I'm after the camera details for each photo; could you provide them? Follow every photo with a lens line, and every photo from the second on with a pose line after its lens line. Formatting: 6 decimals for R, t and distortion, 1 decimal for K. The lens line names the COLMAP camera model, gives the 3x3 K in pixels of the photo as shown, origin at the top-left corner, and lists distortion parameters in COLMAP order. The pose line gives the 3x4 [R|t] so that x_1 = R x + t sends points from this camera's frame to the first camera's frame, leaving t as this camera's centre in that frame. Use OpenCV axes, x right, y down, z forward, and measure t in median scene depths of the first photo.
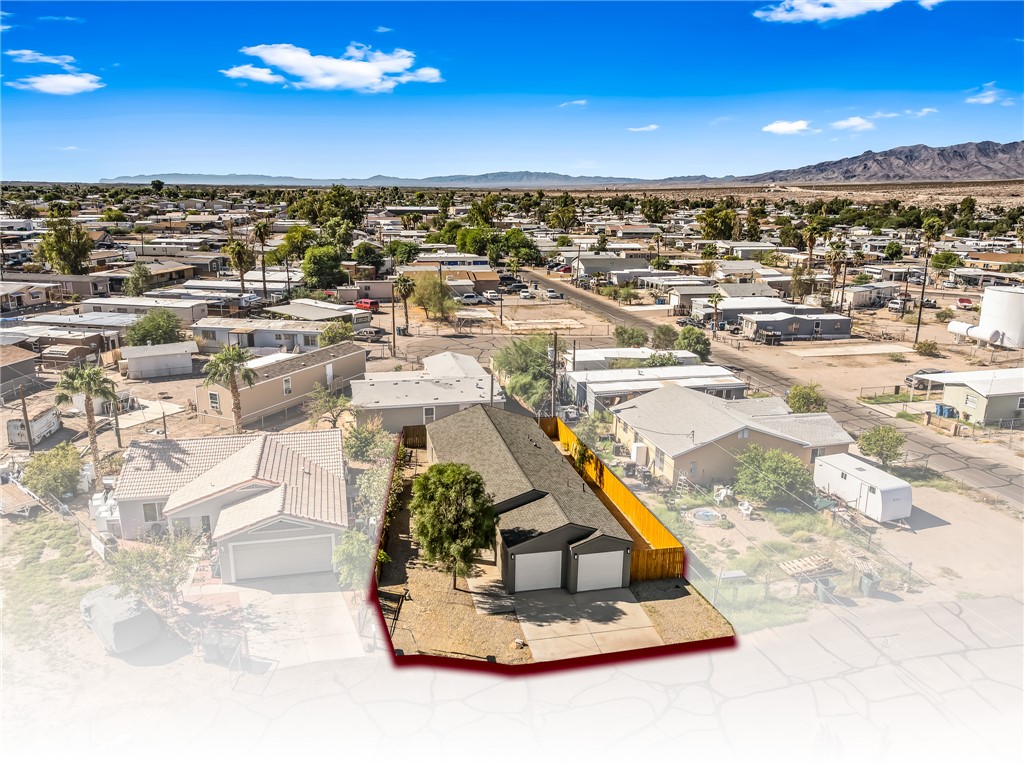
lens RADIAL K [[726.8, 0, 516.4], [0, 726.8, 387.7], [0, 0, 1]] dist [-0.060876, 0.033945]
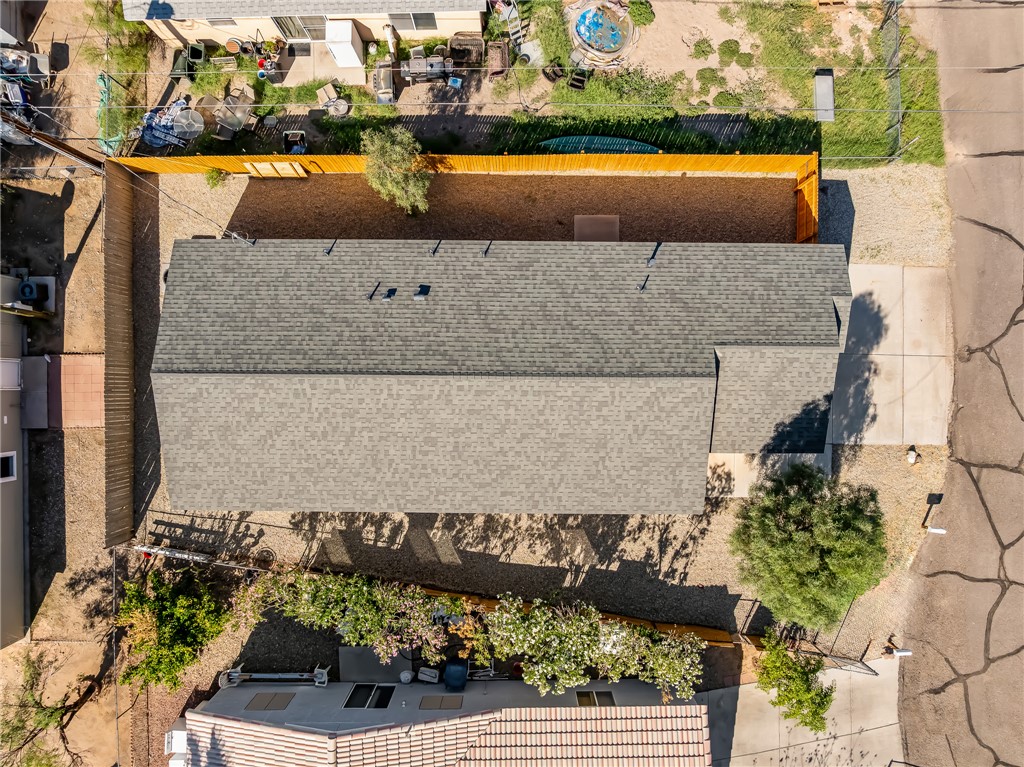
lens RADIAL K [[726.8, 0, 510.2], [0, 726.8, 377.5], [0, 0, 1]] dist [-0.060876, 0.033945]
pose [[0.233664, -0.972274, -0.009149, -0.005847], [0.269095, 0.055623, 0.961506, -0.435411], [-0.934339, -0.227131, 0.274632, 1.073845]]
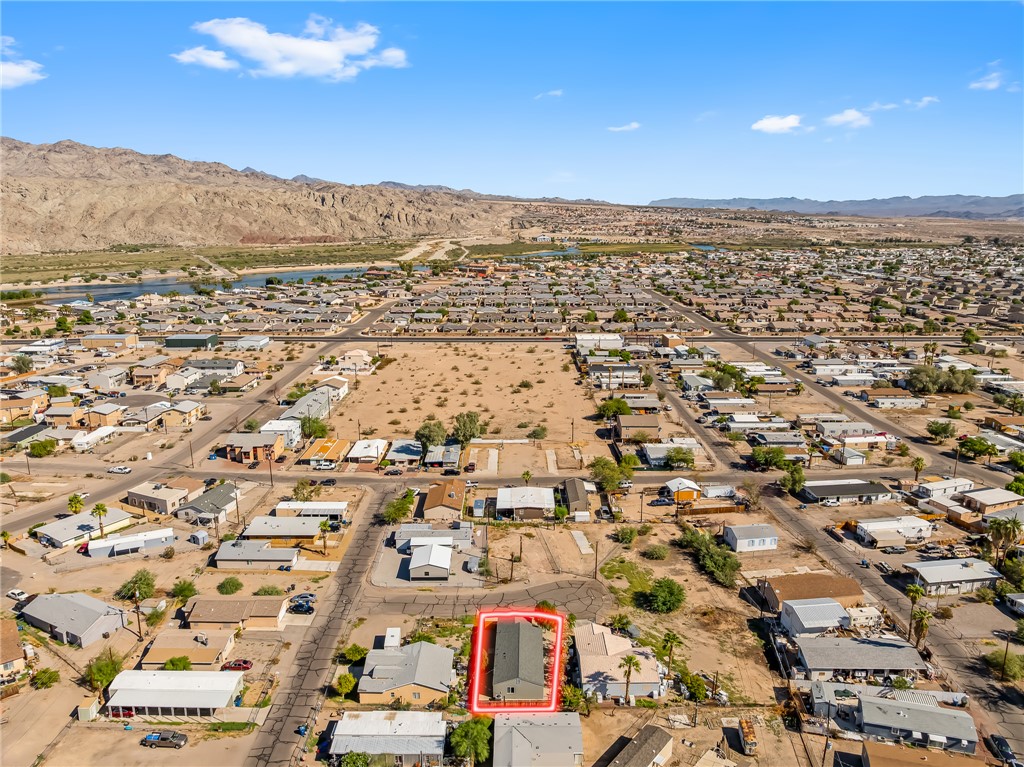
lens RADIAL K [[726.8, 0, 513.2], [0, 726.8, 373.0], [0, 0, 1]] dist [-0.060876, 0.033945]
pose [[-0.969280, -0.071394, 0.235369, -0.702302], [0.046930, 0.885680, 0.461918, -2.623202], [-0.241440, 0.458774, -0.855122, 3.598657]]
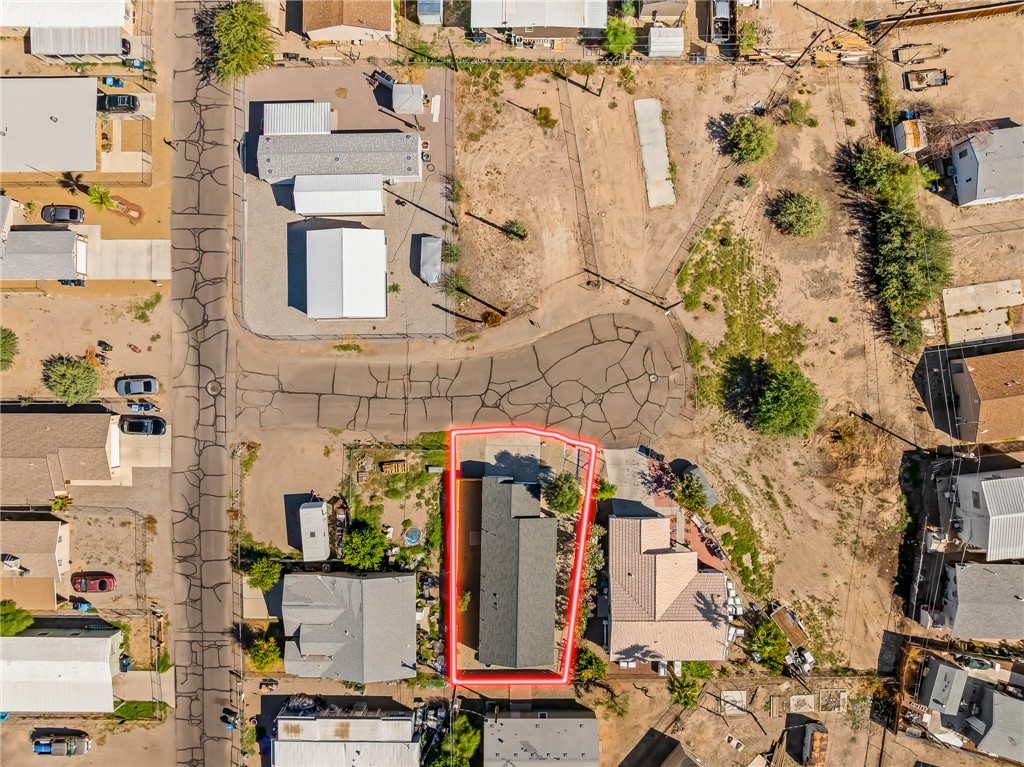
lens RADIAL K [[726.8, 0, 517.2], [0, 726.8, 384.0], [0, 0, 1]] dist [-0.060876, 0.033945]
pose [[-0.968958, -0.246654, -0.016800, 0.168892], [0.048824, -0.257530, 0.965036, -1.821688], [-0.242356, 0.934259, 0.261578, 0.142062]]
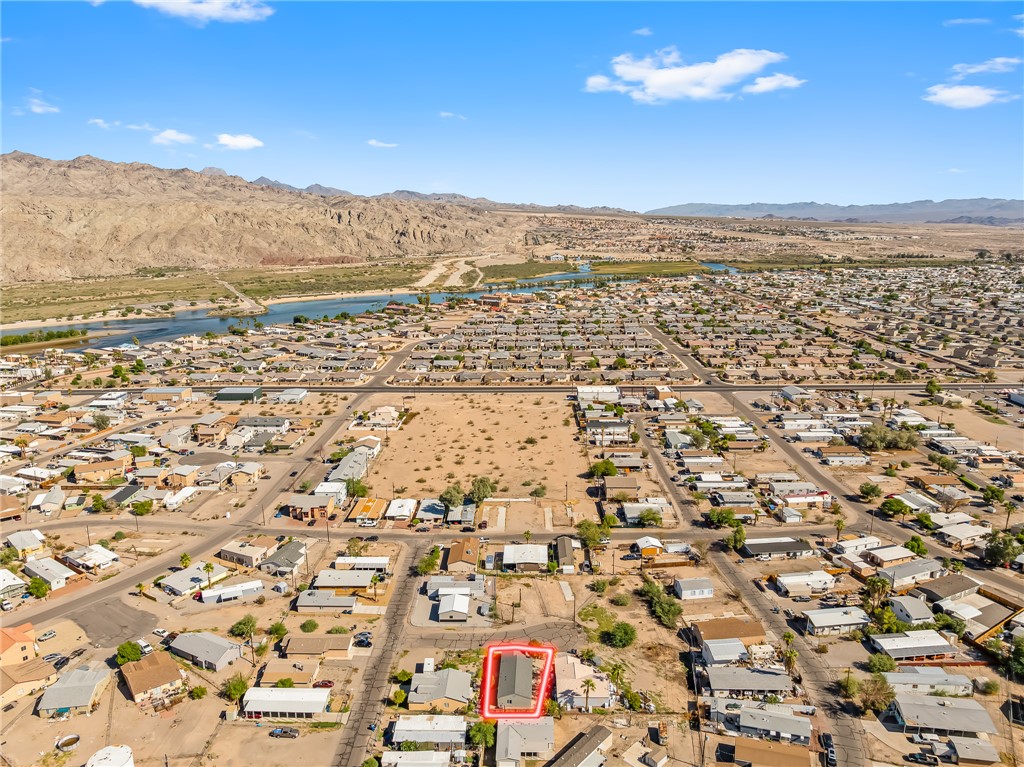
lens RADIAL K [[726.8, 0, 513.2], [0, 726.8, 389.0], [0, 0, 1]] dist [-0.060876, 0.033945]
pose [[-0.964385, -0.070262, 0.254999, -1.136653], [0.059139, 0.882388, 0.466791, -3.959802], [-0.257806, 0.465246, -0.846807, 4.587318]]
